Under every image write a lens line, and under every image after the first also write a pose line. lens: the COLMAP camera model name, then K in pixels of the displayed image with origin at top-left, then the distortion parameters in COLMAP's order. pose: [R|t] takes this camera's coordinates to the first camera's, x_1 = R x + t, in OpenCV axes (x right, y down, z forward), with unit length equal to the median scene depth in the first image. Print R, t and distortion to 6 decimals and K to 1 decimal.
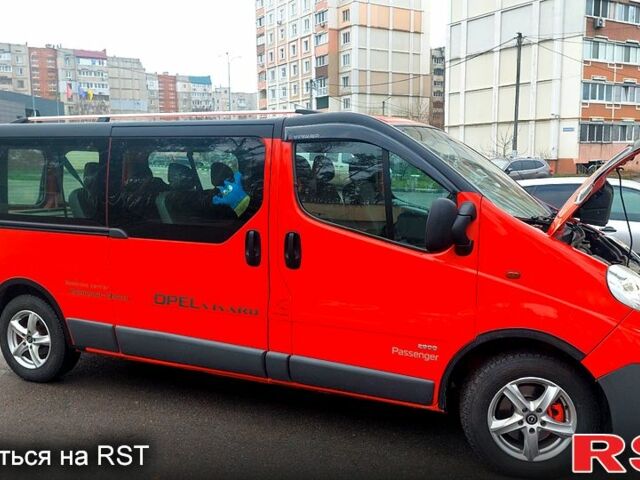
lens RADIAL K [[599.1, 0, 322.0], [0, 599.1, 238.2], [0, 0, 1]] dist [0.078442, -0.116426]
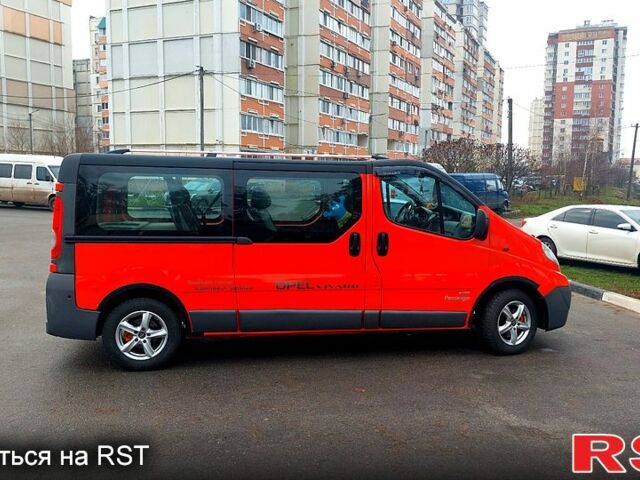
lens RADIAL K [[599.1, 0, 322.0], [0, 599.1, 238.2], [0, 0, 1]] dist [0.078442, -0.116426]
pose [[0.827927, -0.039932, 0.559413, -0.831723], [0.057042, 0.998285, -0.013162, 0.012957], [-0.557928, 0.042808, 0.828785, -0.179355]]
